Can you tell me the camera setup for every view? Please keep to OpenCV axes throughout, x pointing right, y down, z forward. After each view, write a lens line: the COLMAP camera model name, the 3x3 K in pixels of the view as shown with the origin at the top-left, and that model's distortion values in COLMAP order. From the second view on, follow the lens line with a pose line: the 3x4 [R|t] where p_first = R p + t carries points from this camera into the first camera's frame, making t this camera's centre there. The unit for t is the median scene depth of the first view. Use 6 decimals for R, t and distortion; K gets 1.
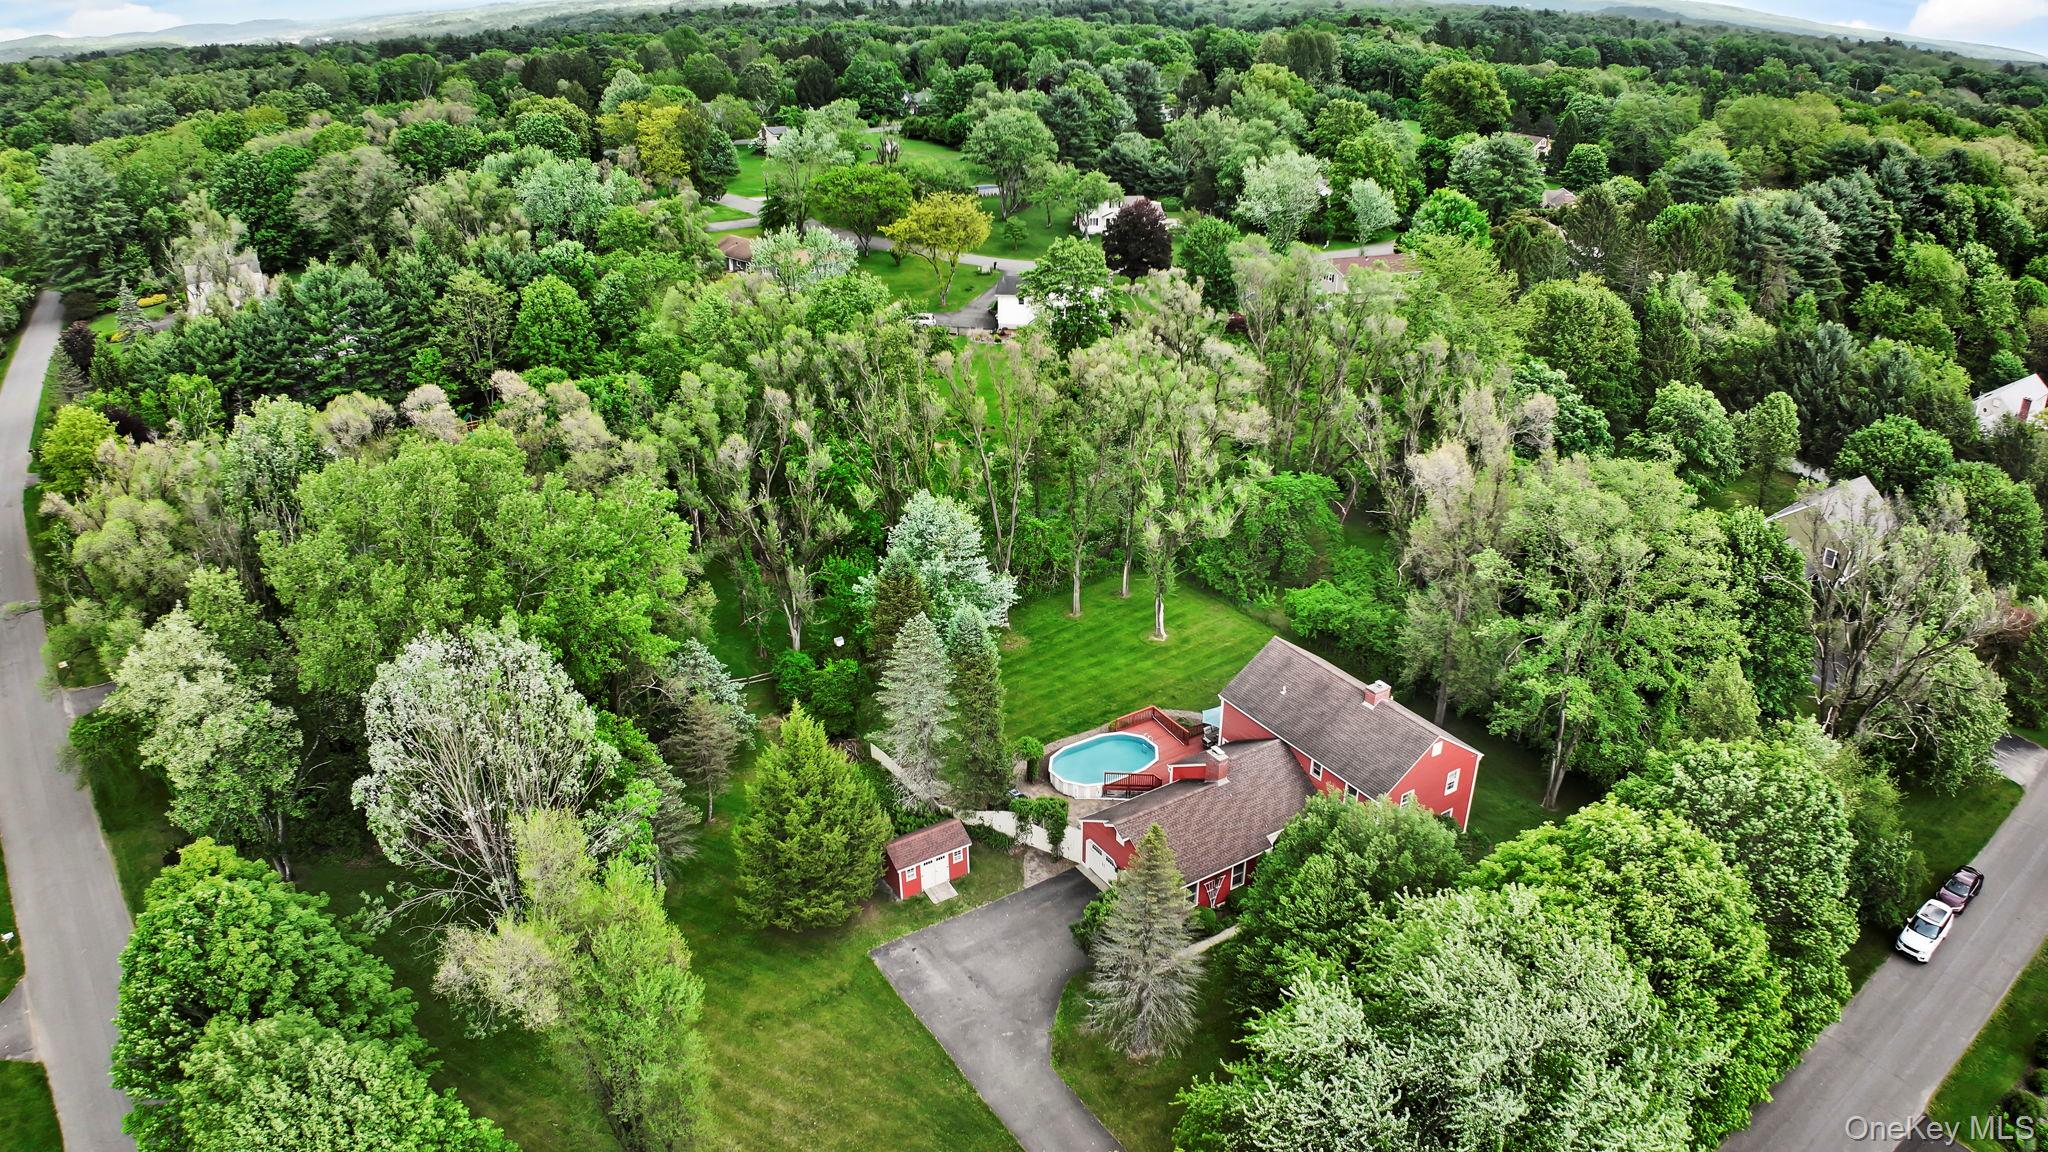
lens RADIAL K [[1341.4, 0, 1024.0], [0, 1341.4, 576.0], [0, 0, 1]] dist [-0.142249, -0.001672]
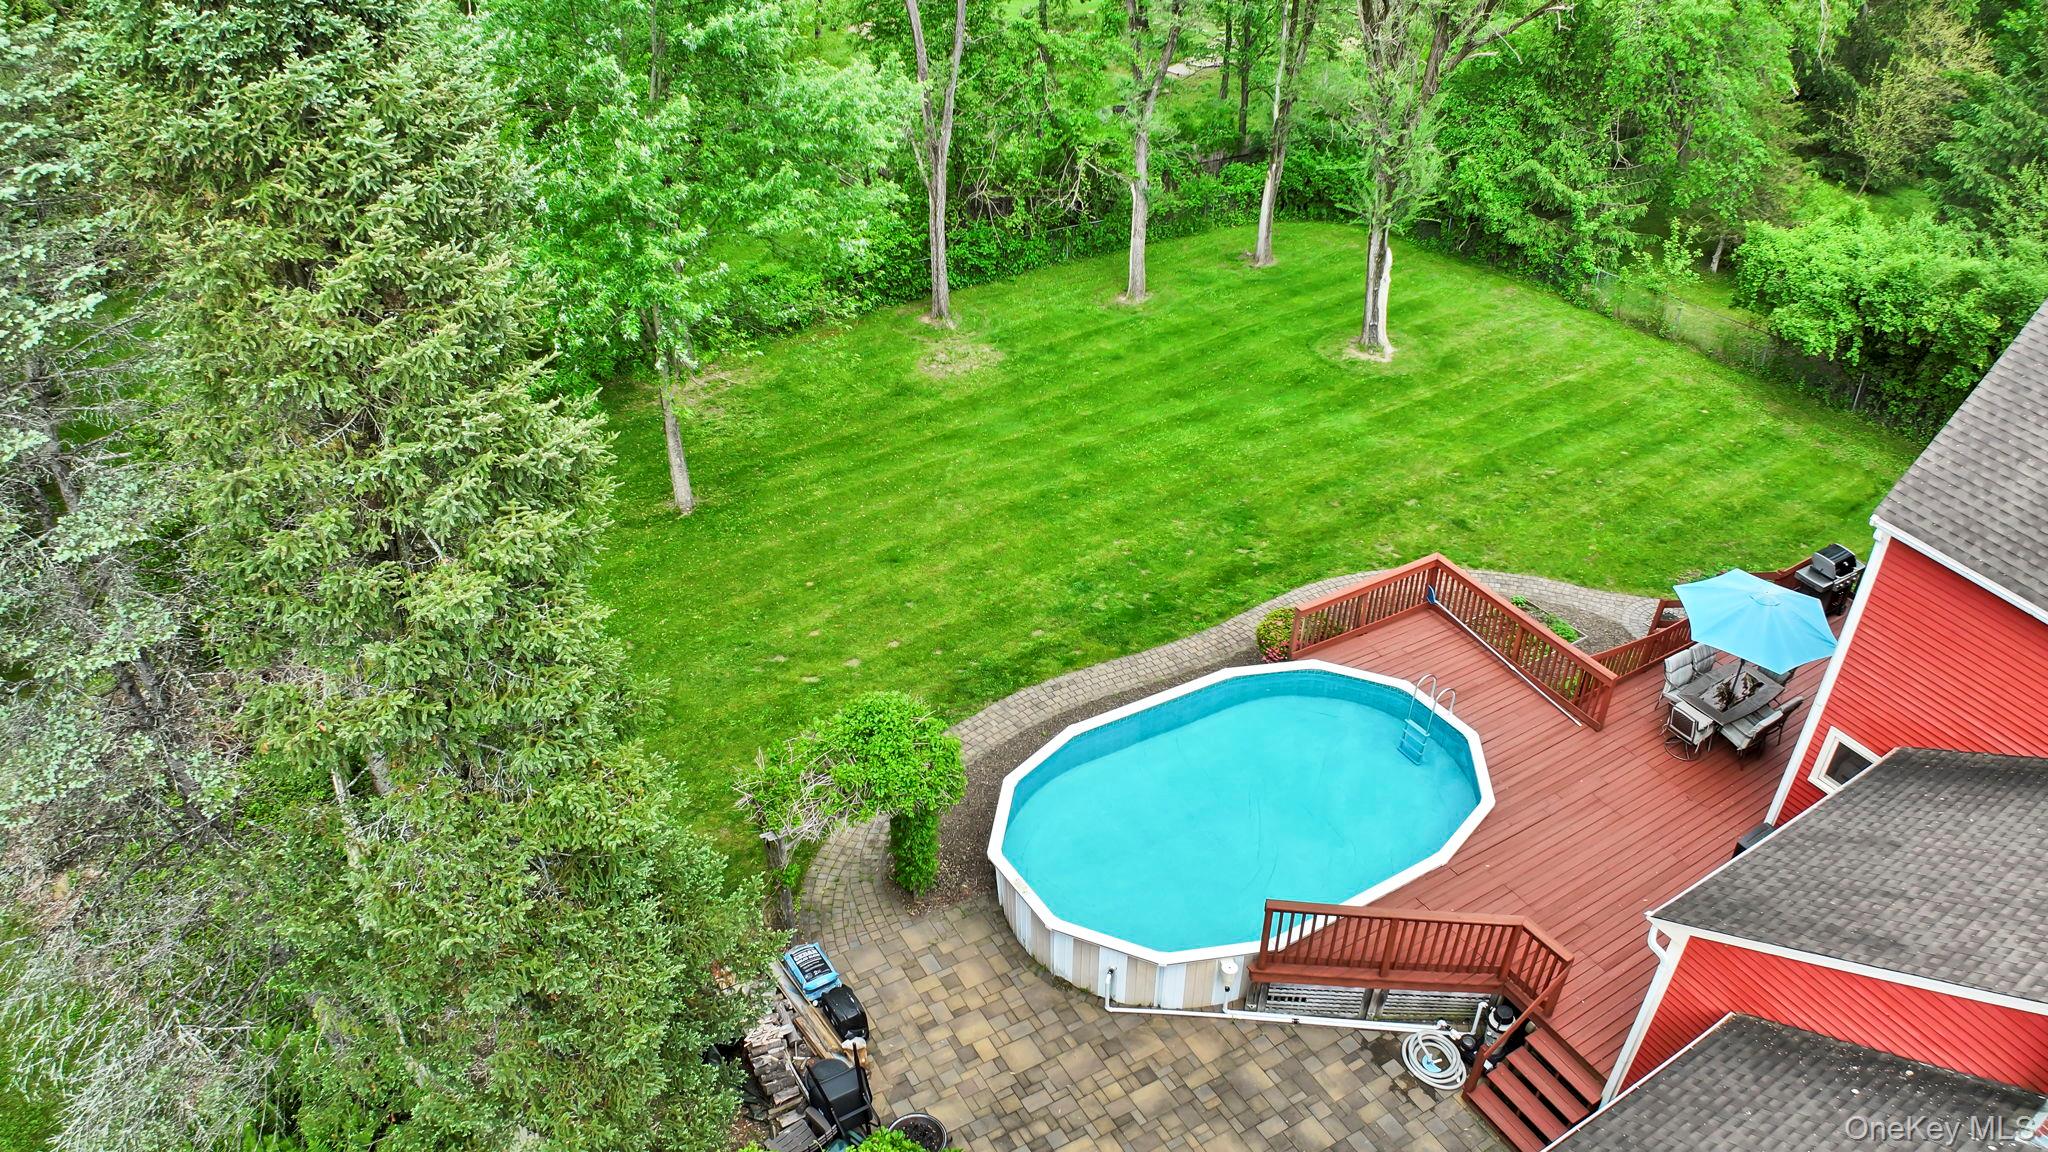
lens RADIAL K [[1214.4, 0, 1015.8], [0, 1214.4, 572.6], [0, 0, 1]] dist [-0.129094, -0.000760]
pose [[0.998391, 0.031645, -0.047043, 0.032608], [-0.025355, 0.991352, 0.128753, 0.082865], [0.050710, -0.127354, 0.990560, 0.880380]]
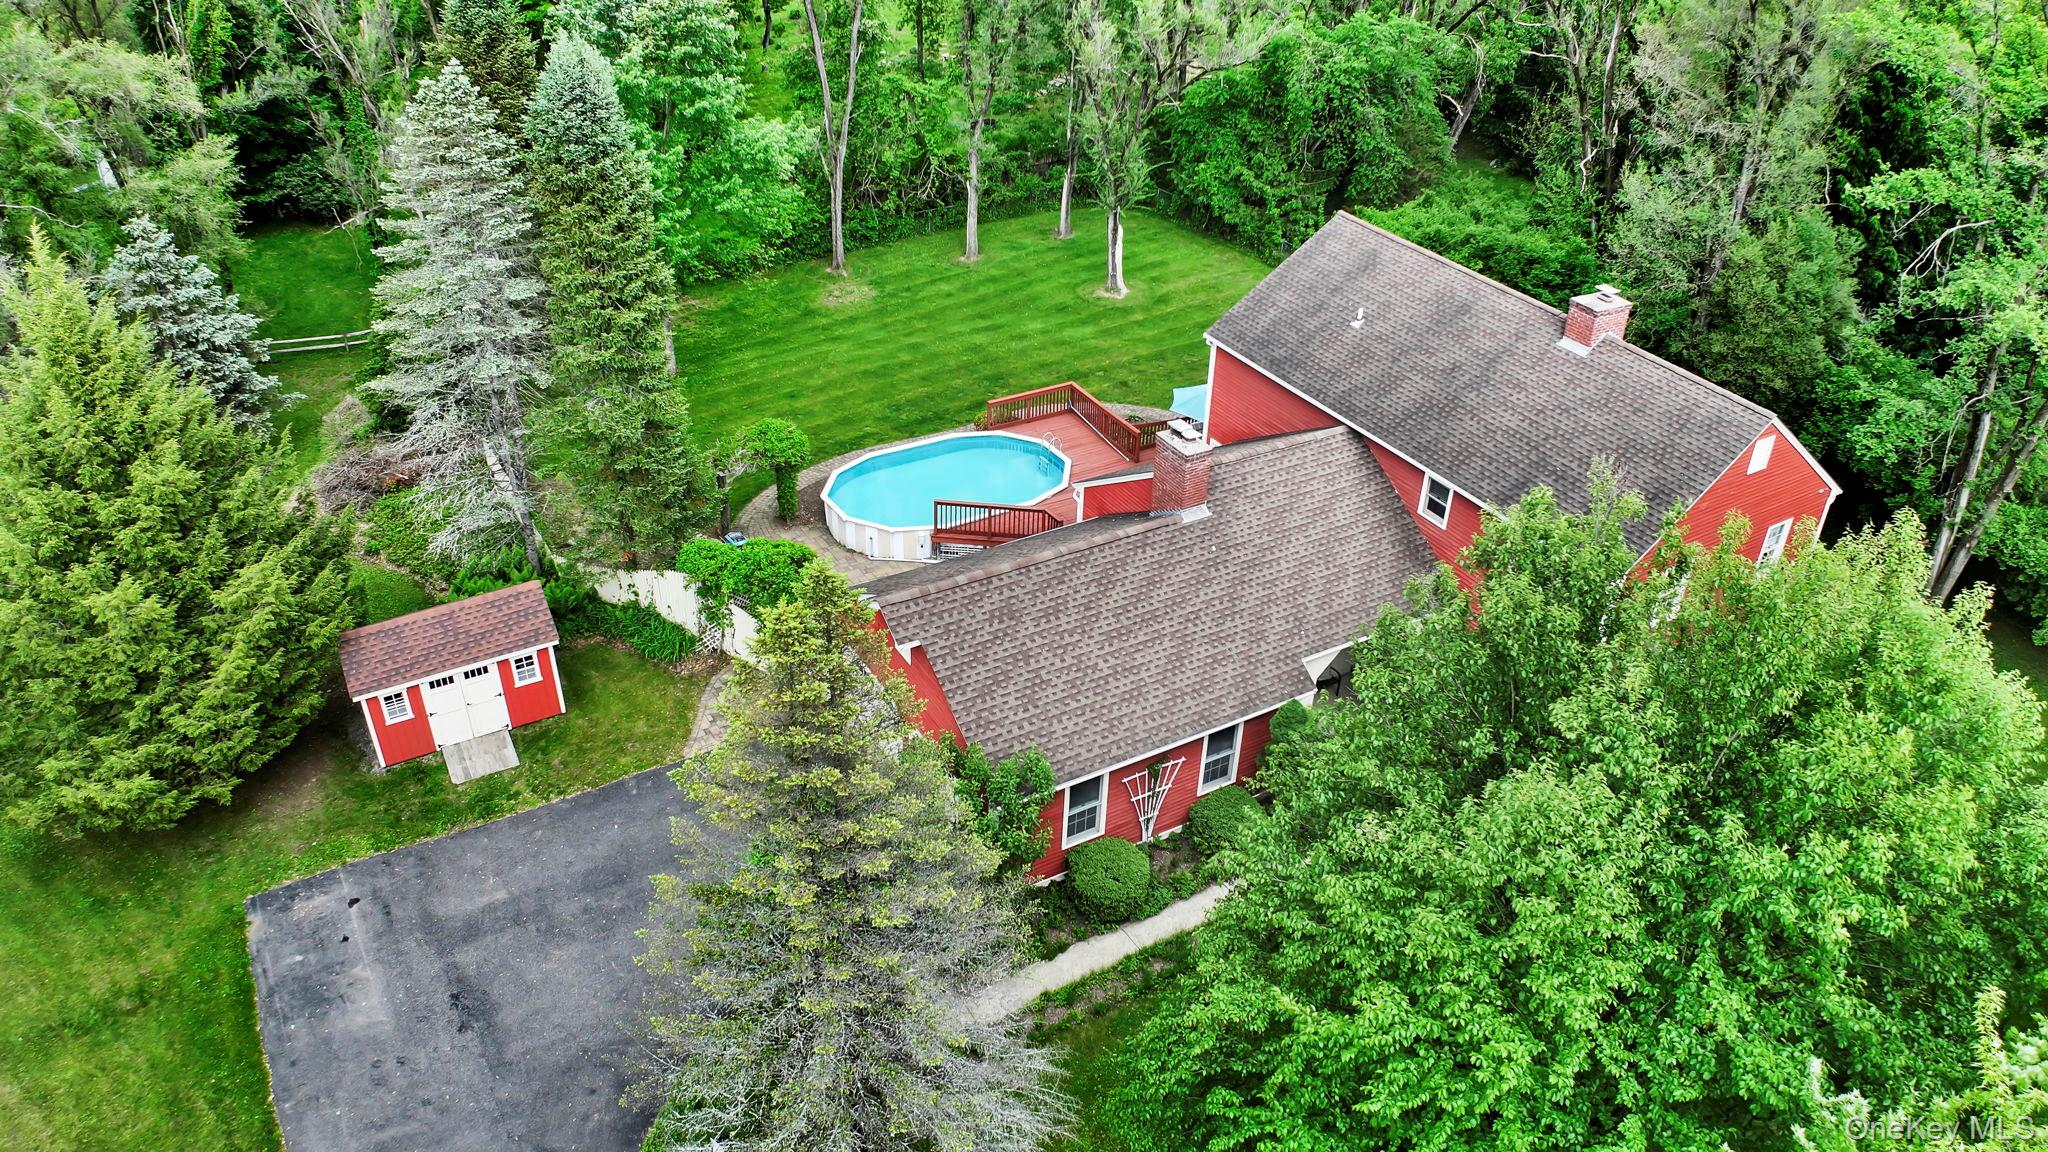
lens RADIAL K [[1341.4, 0, 1024.0], [0, 1341.4, 576.0], [0, 0, 1]] dist [-0.142249, -0.001672]
pose [[0.998741, 0.045694, -0.020687, 0.104995], [-0.042918, 0.991963, 0.119023, 0.123498], [0.025959, -0.117986, 0.992676, 0.591103]]
